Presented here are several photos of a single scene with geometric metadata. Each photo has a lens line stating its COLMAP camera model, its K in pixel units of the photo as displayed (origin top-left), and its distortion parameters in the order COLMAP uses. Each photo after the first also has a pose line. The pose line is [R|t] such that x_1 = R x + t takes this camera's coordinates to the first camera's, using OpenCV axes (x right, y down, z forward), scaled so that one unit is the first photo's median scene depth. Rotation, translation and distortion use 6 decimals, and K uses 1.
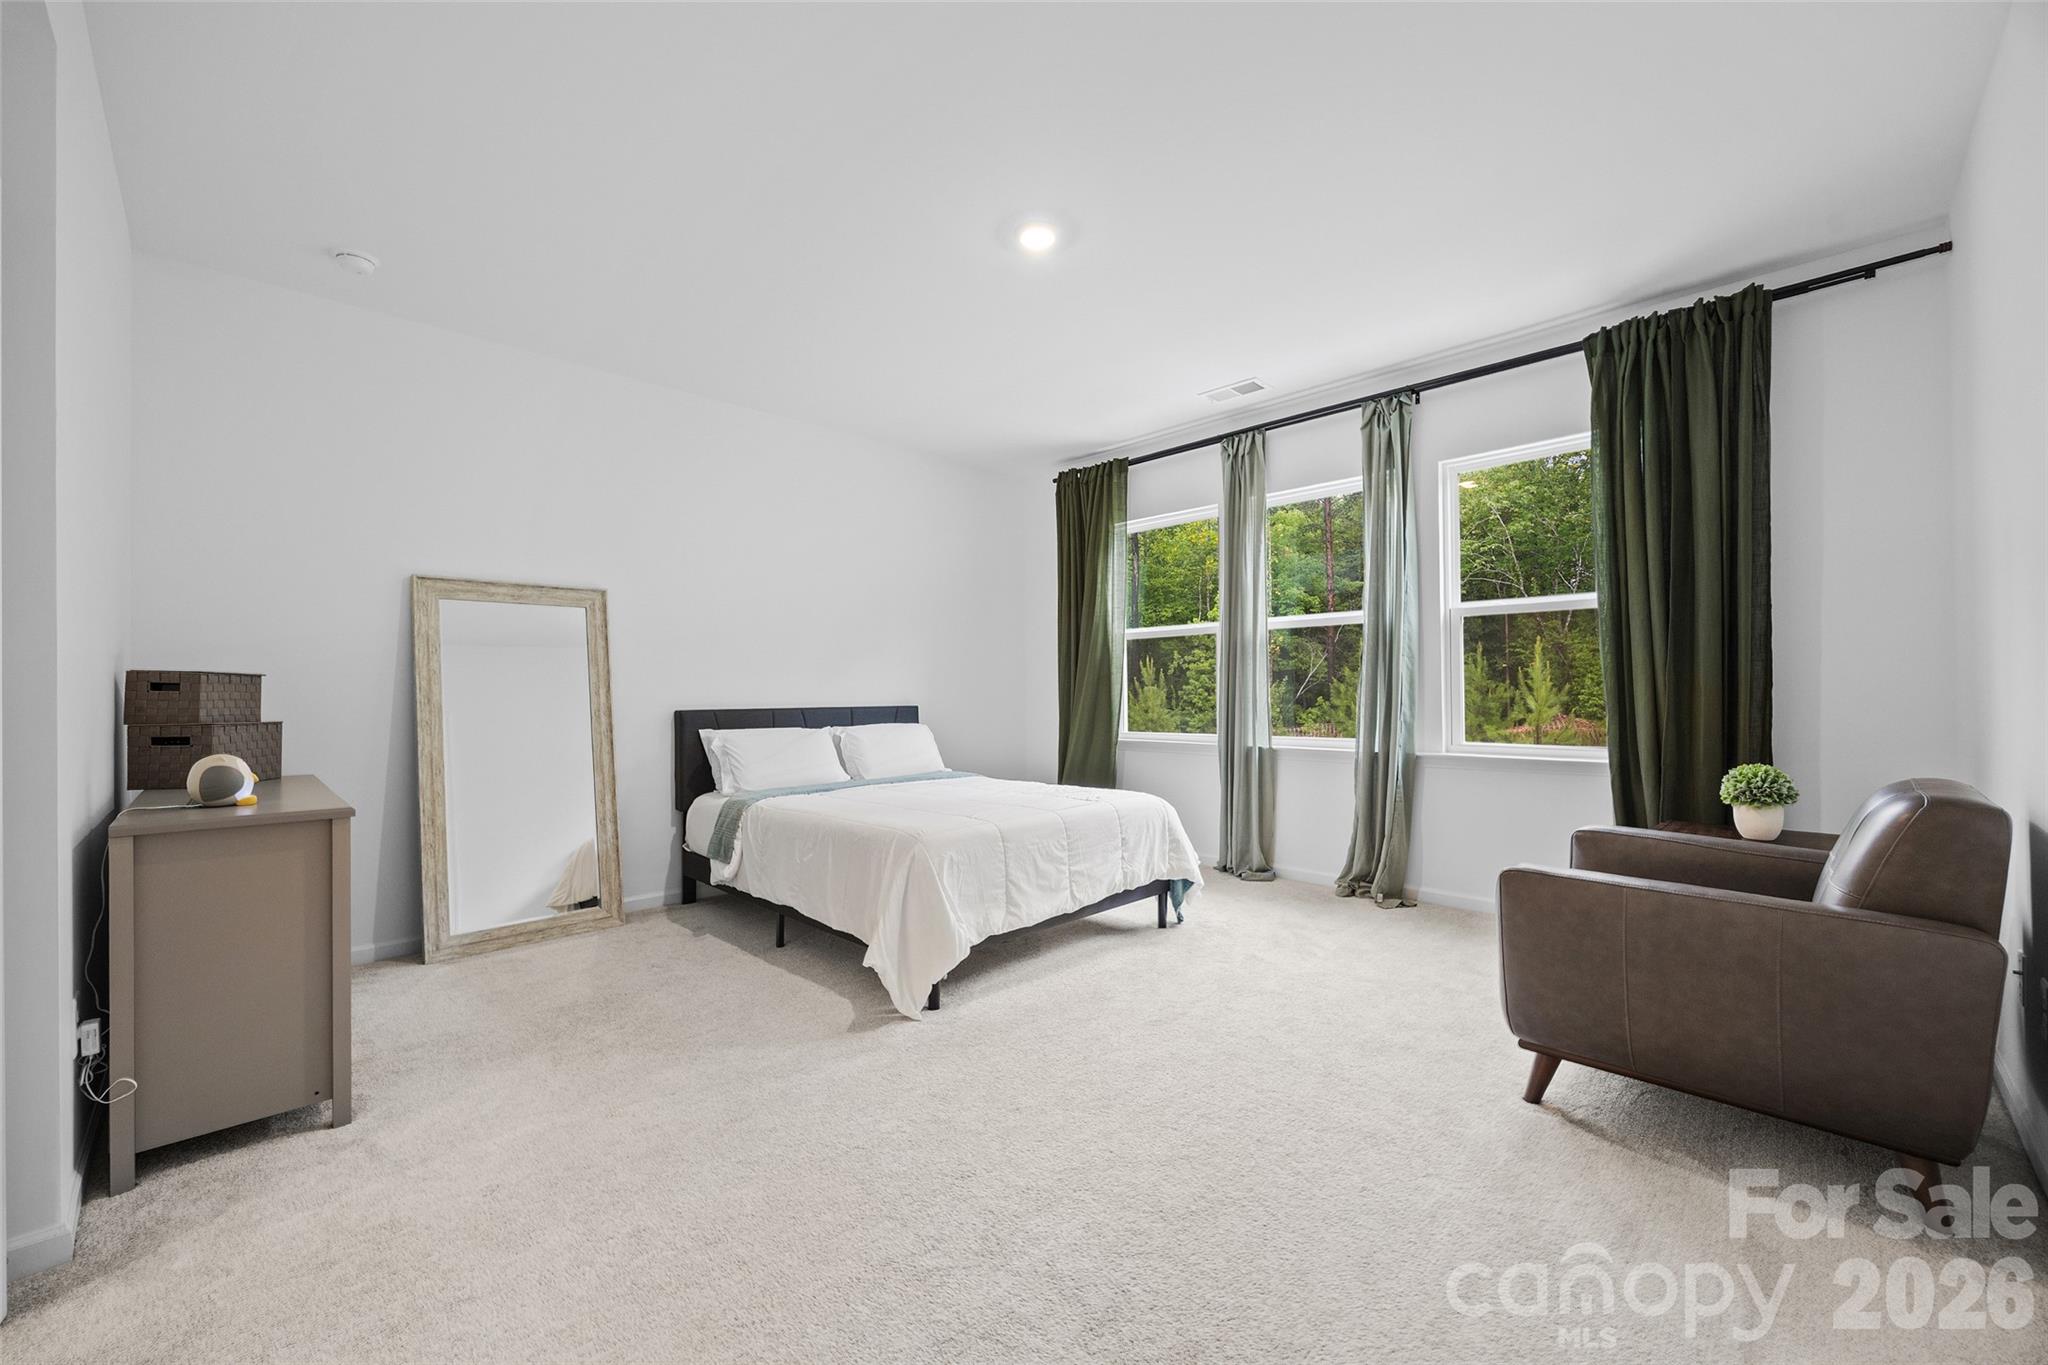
lens RADIAL K [[798.3, 0, 1020.8], [0, 798.3, 694.0], [0, 0, 1]] dist [0.000716, -0.000770]
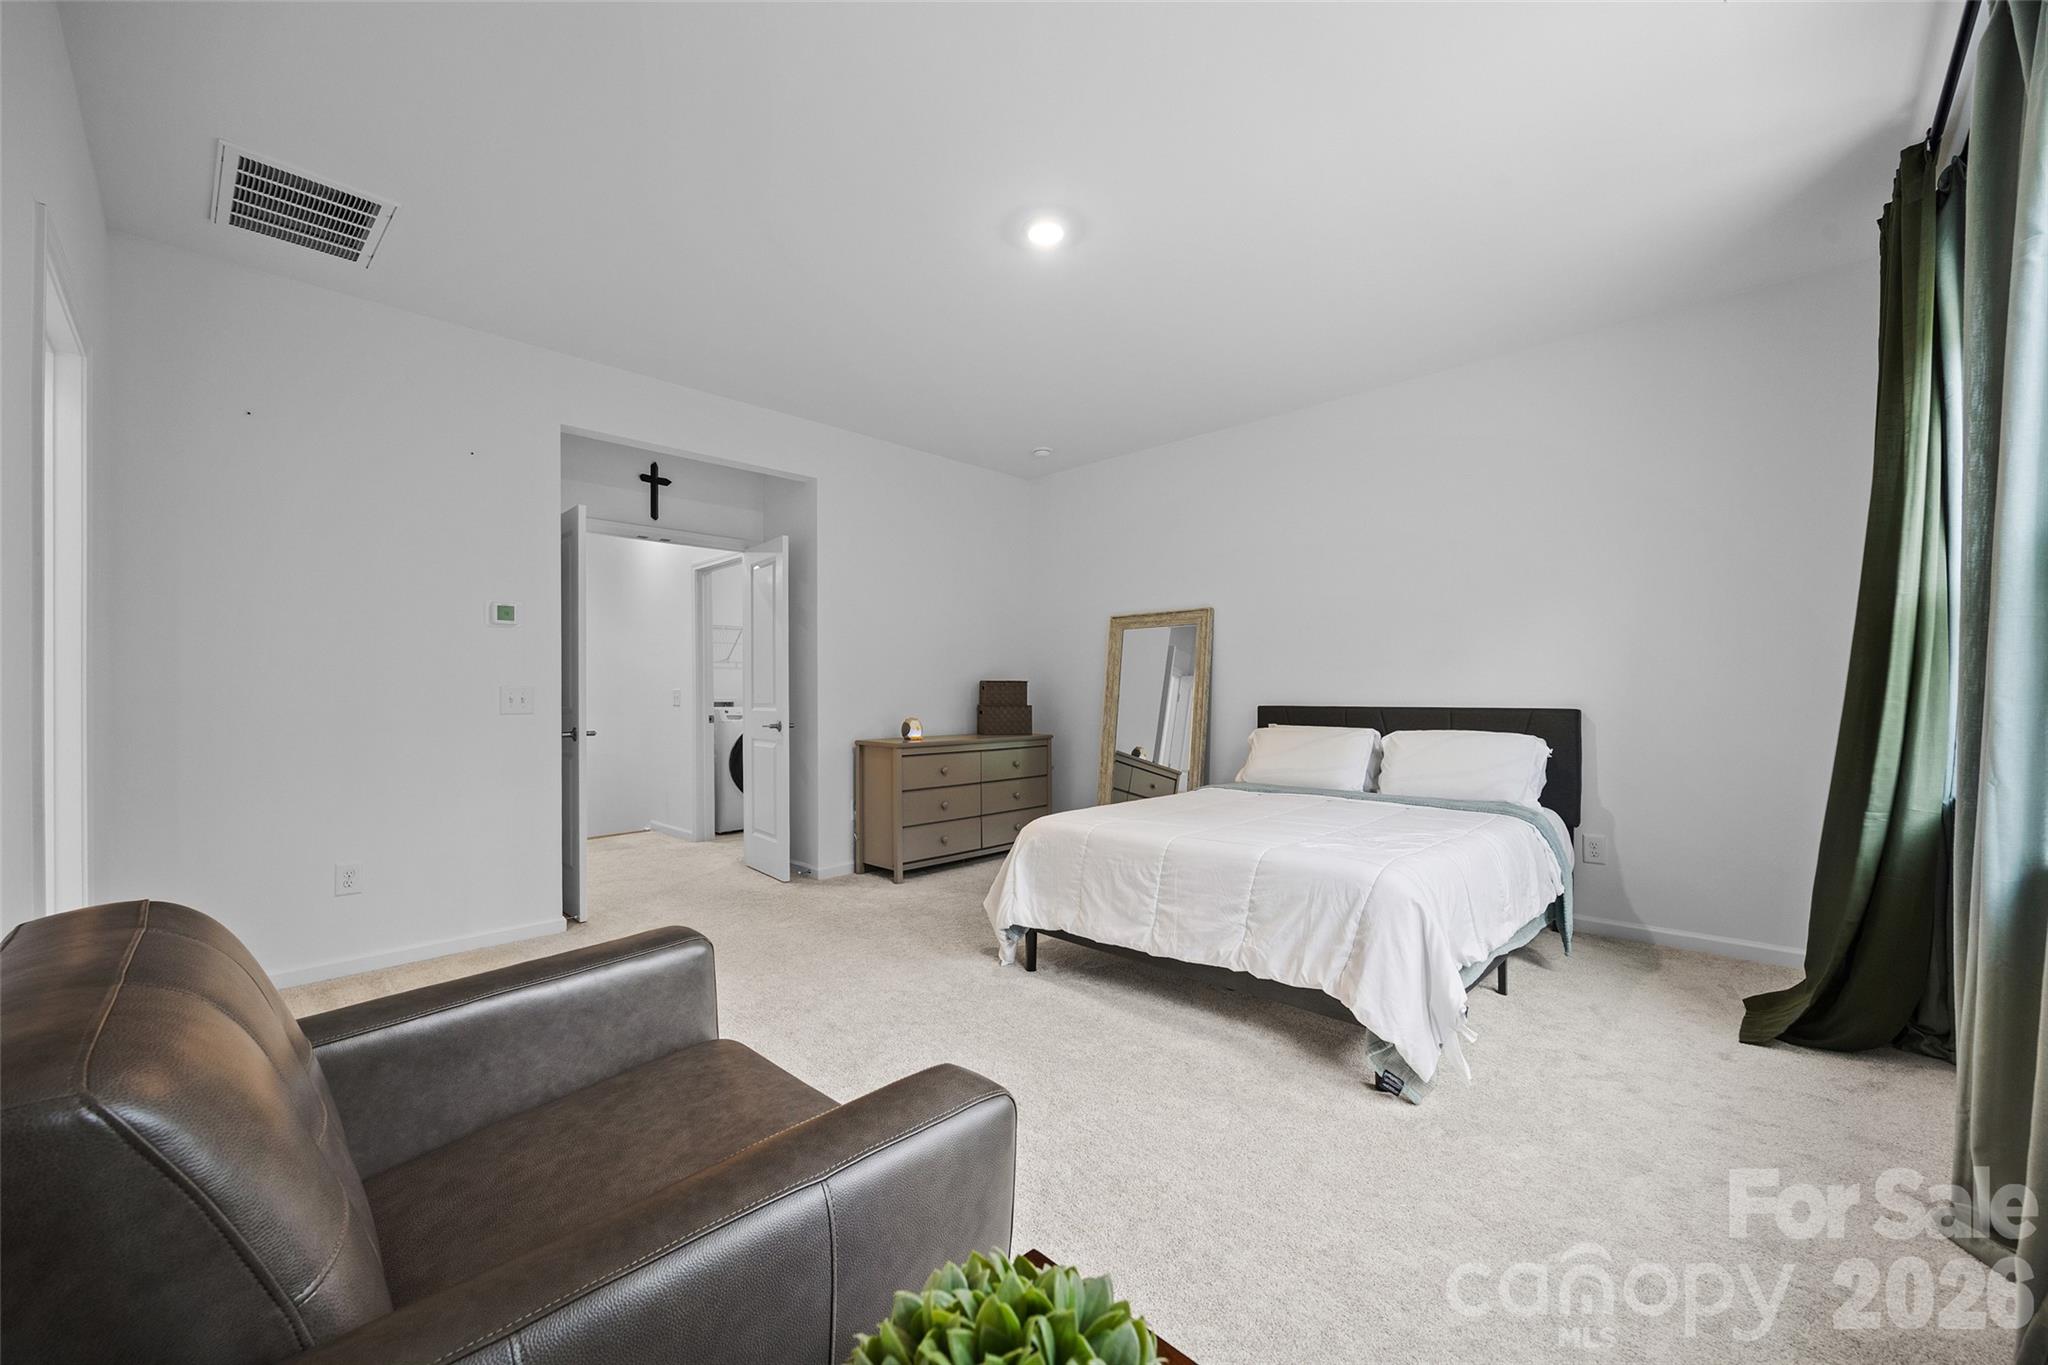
lens RADIAL K [[798.3, 0, 1021.0], [0, 798.3, 696.0], [0, 0, 1]] dist [0.000716, -0.000770]
pose [[0.011370, 0.011164, -0.999873, 0.884772], [0.005315, 0.999923, 0.011225, -0.009797], [0.999921, -0.005442, 0.011310, 0.841293]]
